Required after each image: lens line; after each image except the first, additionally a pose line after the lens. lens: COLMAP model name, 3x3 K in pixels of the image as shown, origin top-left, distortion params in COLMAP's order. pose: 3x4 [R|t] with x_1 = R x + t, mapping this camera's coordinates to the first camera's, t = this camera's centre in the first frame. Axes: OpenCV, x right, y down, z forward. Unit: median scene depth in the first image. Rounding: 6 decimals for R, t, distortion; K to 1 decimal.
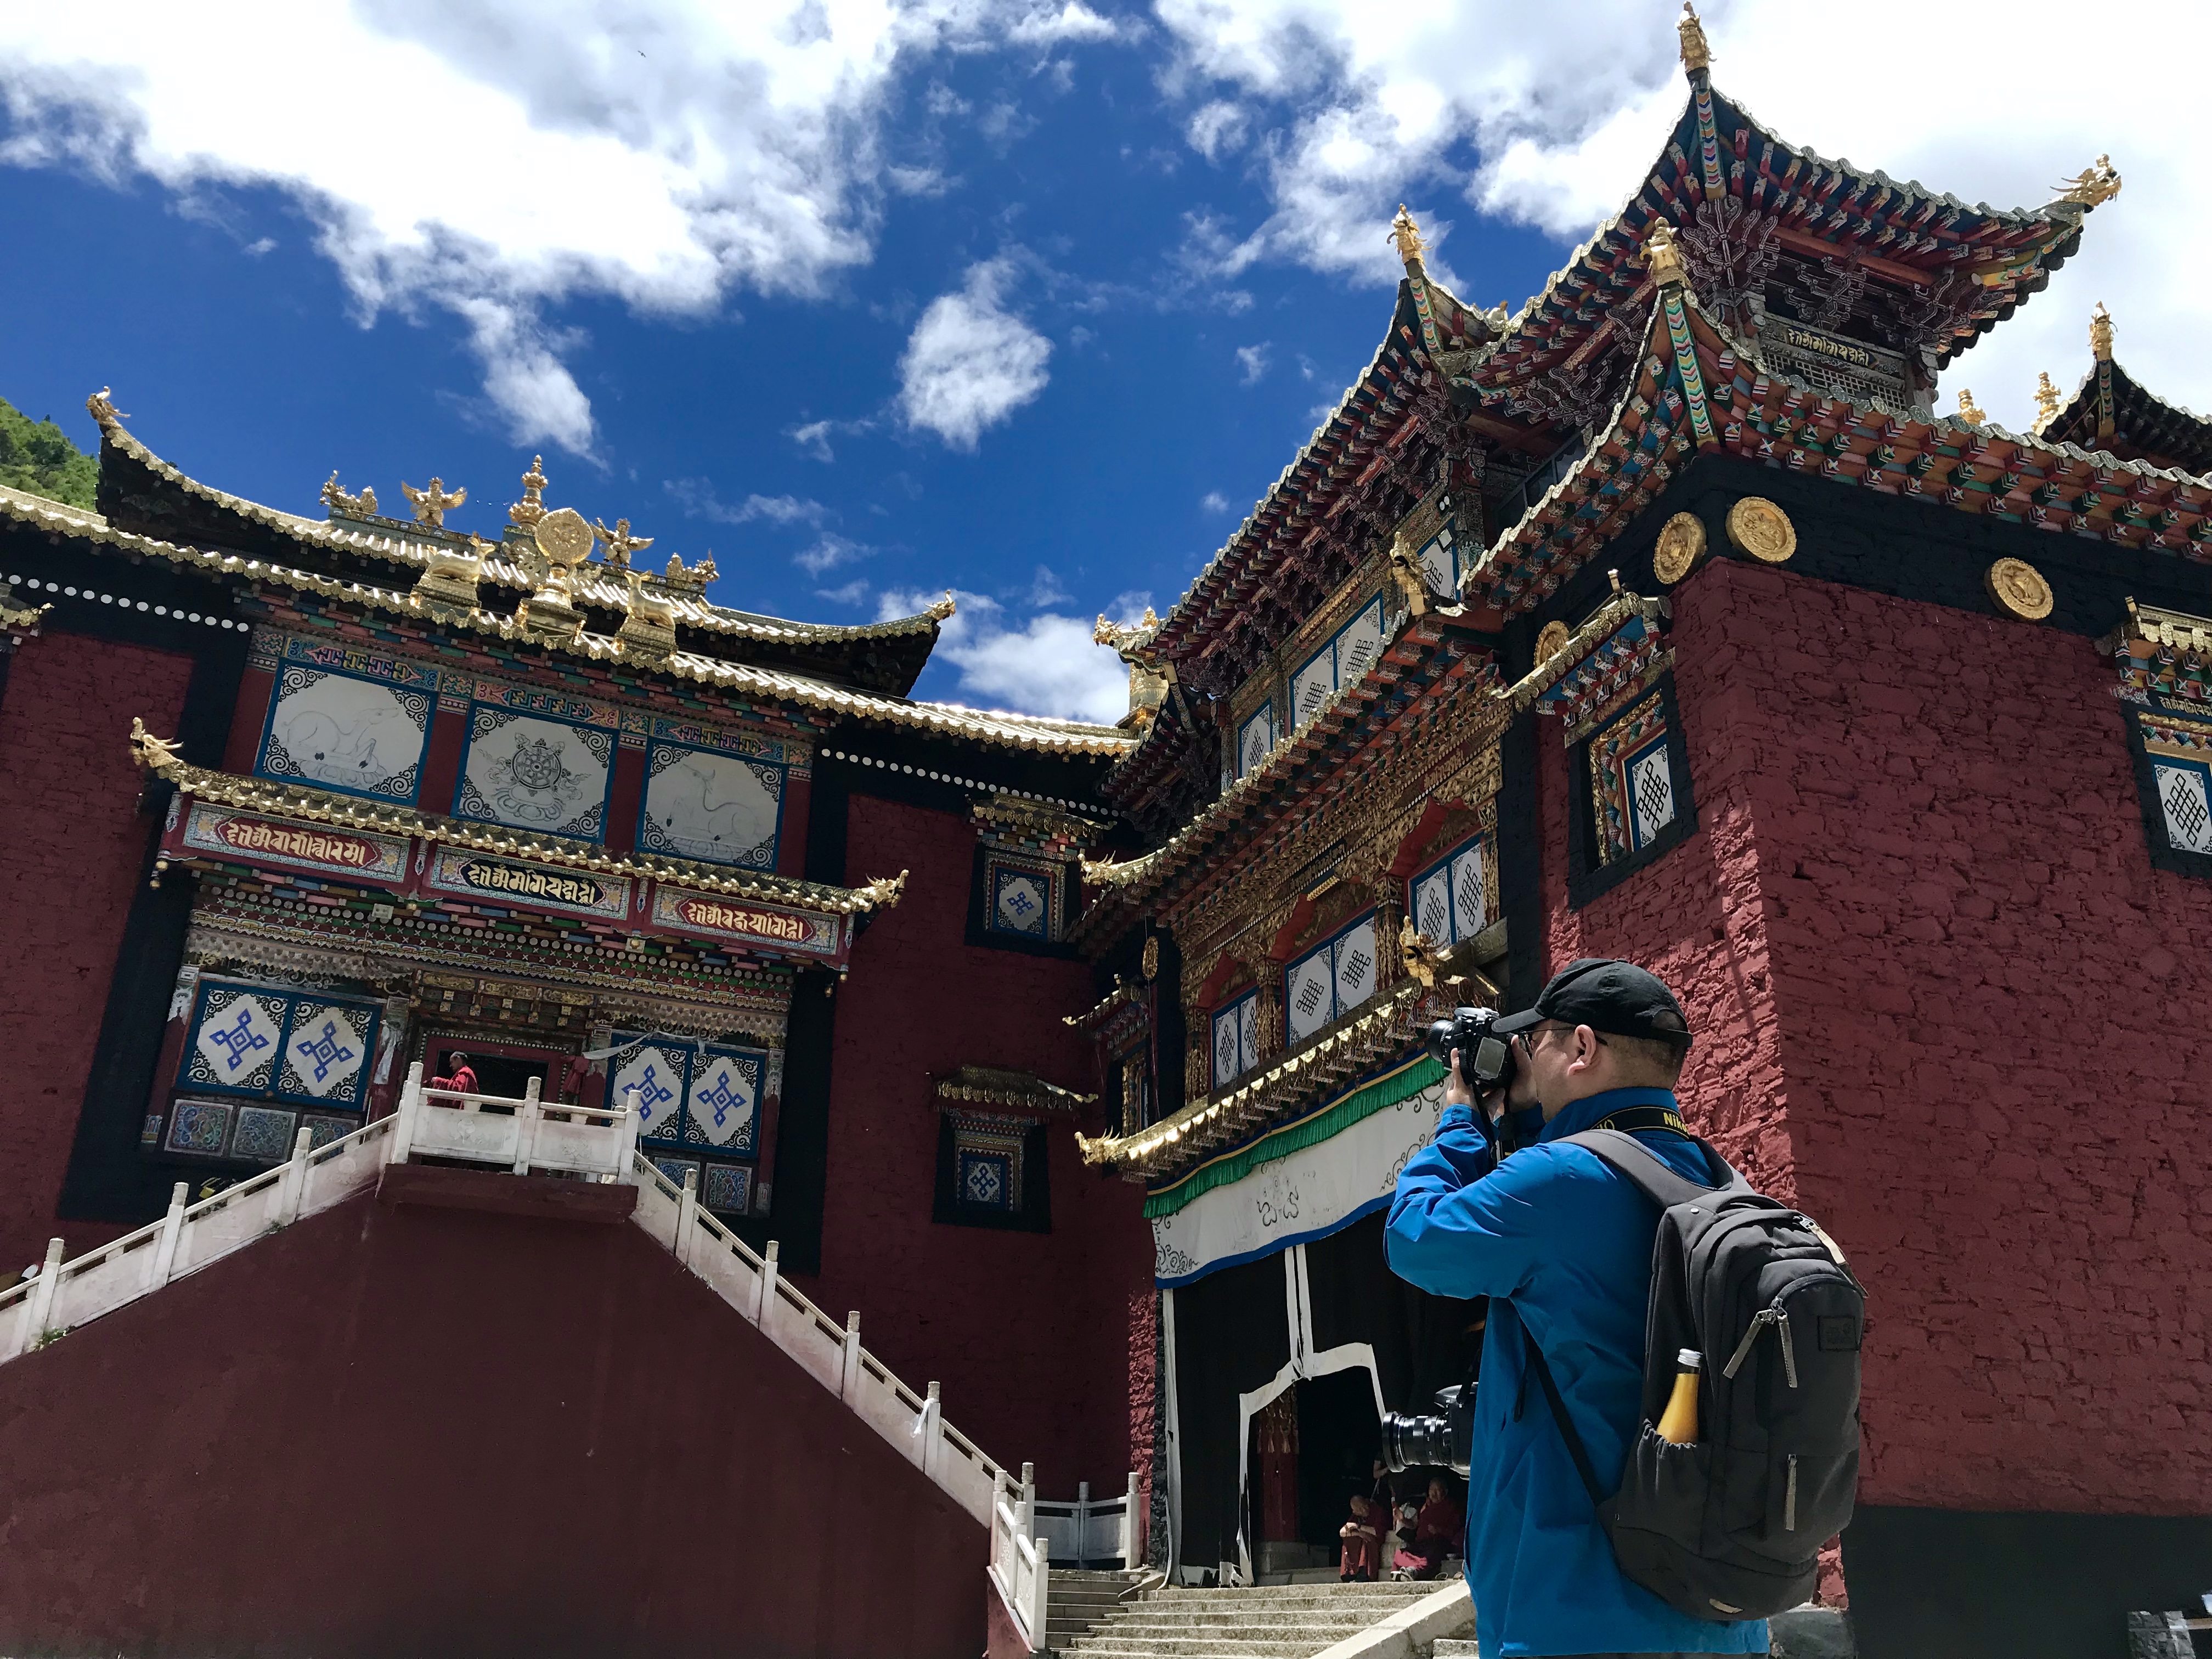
lens RADIAL K [[1803.8, 0, 1106.0], [0, 1803.8, 829.5], [0, 0, 1]] dist [0.028363, -0.009007]
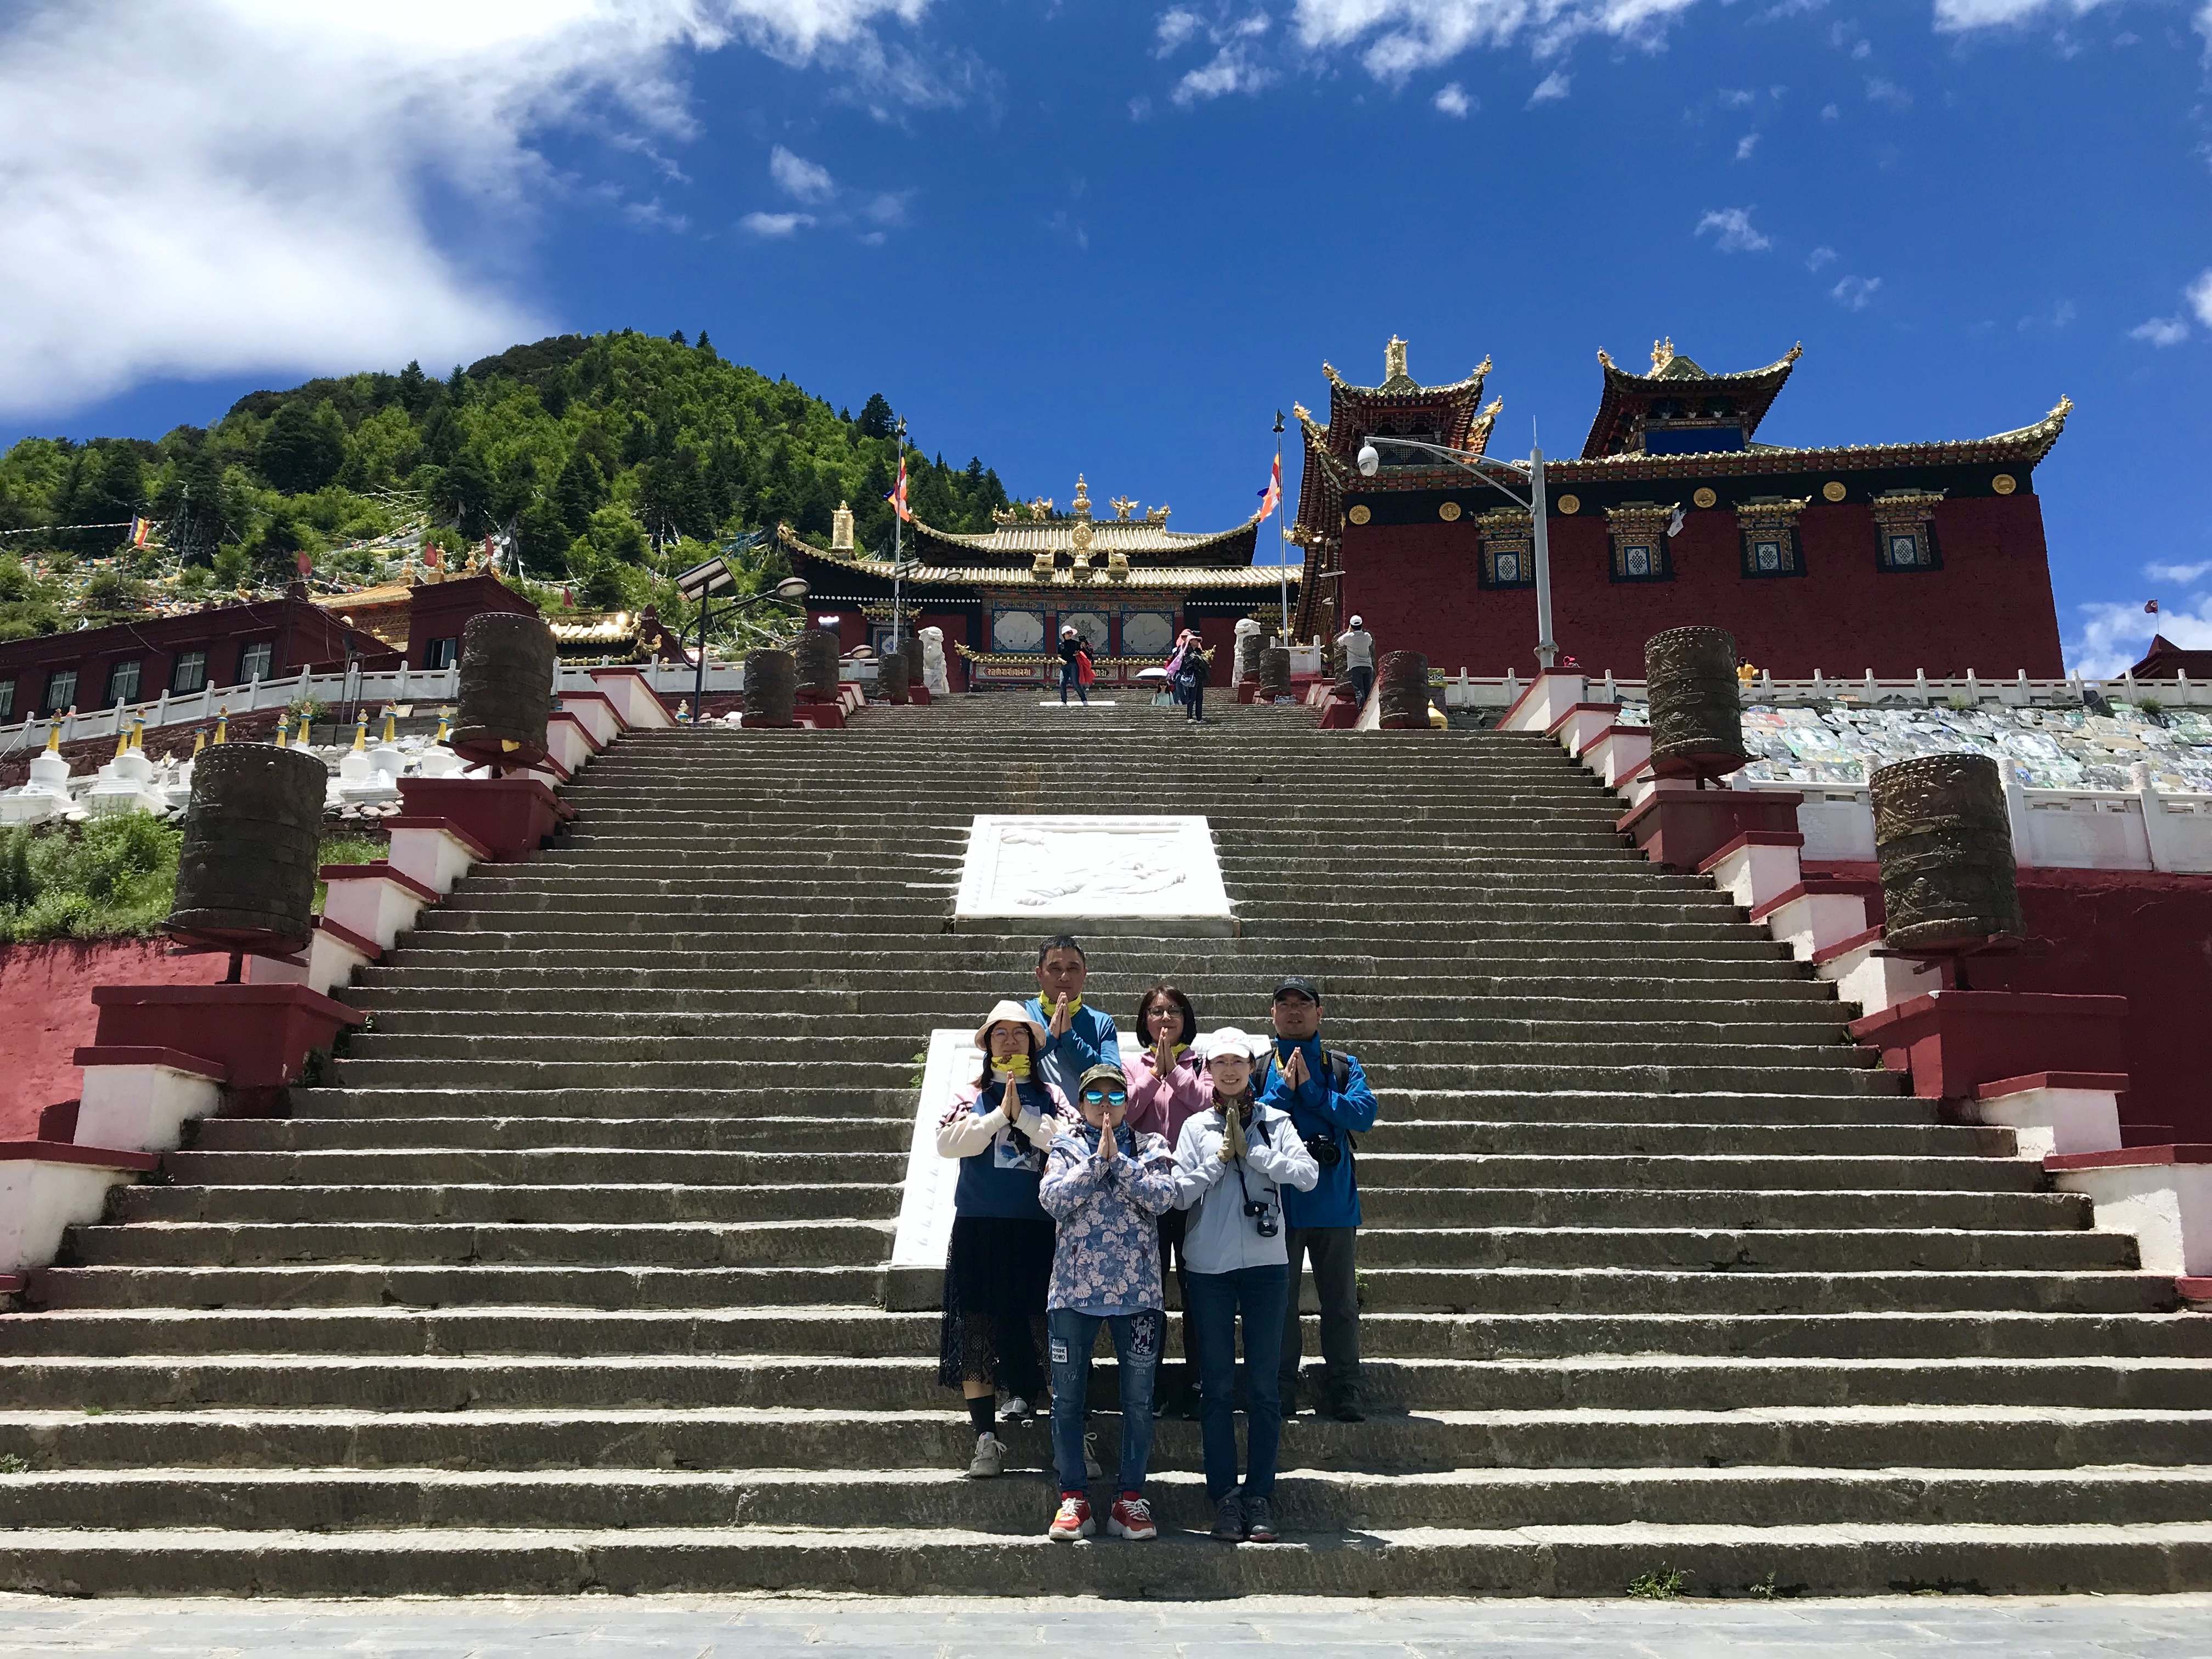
lens RADIAL K [[1803.8, 0, 1106.0], [0, 1803.8, 829.5], [0, 0, 1]] dist [0.028363, -0.009007]
pose [[0.915754, -0.130842, -0.379835, 0.780592], [0.178715, 0.979450, 0.093478, 0.012491], [0.359798, -0.153485, 0.920319, -1.685808]]
